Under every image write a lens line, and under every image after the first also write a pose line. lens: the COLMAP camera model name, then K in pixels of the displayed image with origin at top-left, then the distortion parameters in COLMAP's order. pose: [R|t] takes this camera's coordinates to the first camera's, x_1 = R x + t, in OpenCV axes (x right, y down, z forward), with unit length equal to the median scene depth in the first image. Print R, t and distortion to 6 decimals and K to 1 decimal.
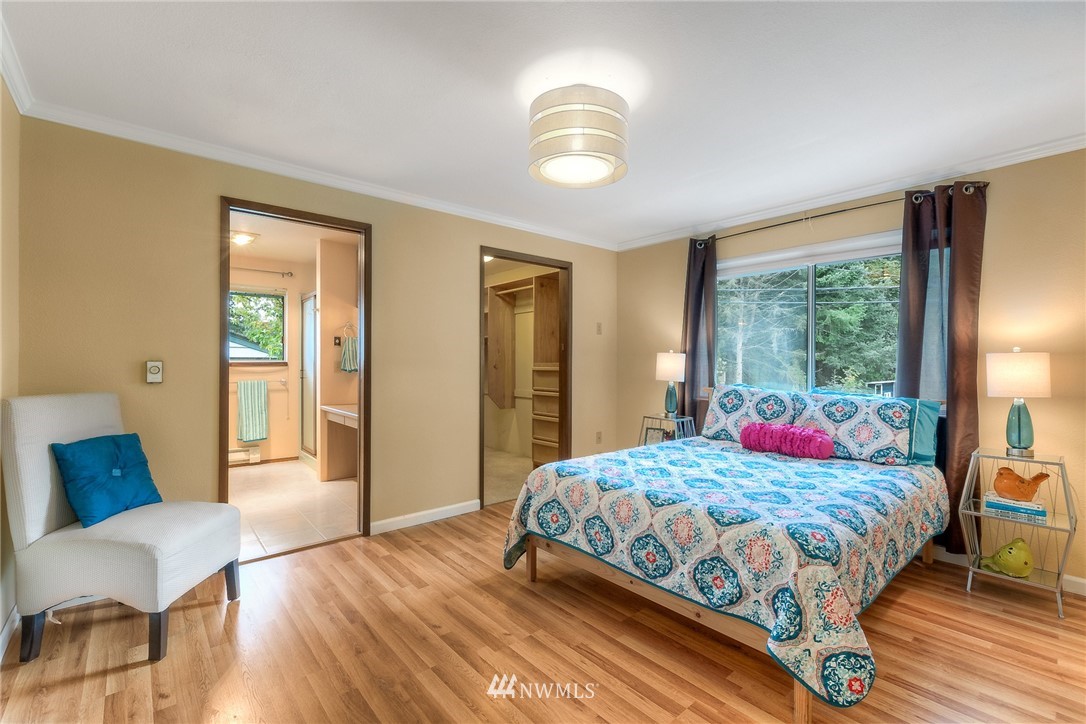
lens RADIAL K [[471.4, 0, 544.7], [0, 471.4, 362.5], [0, 0, 1]] dist [0.000528, -0.000814]
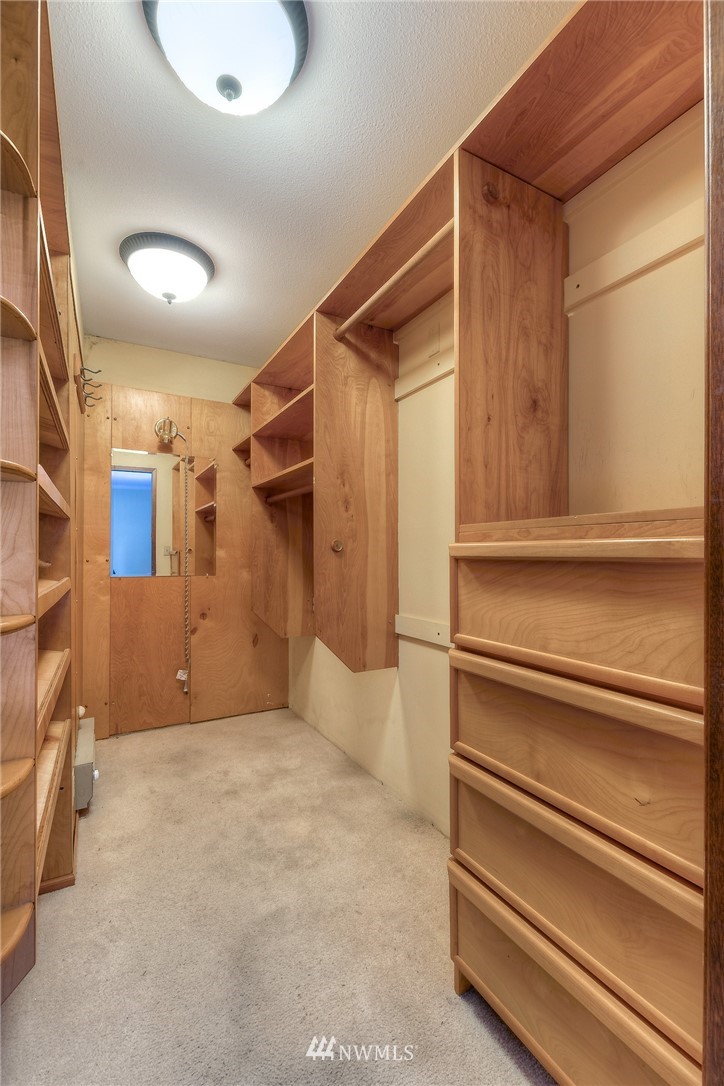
lens RADIAL K [[471.4, 0, 362.0], [0, 471.4, 550.0], [0, 0, 1]] dist [0.000528, -0.000814]
pose [[0.981156, 0.000608, -0.193216, -0.023355], [-0.002462, 0.999953, -0.009355, 0.014543], [0.193201, 0.009654, 0.981112, 0.752727]]
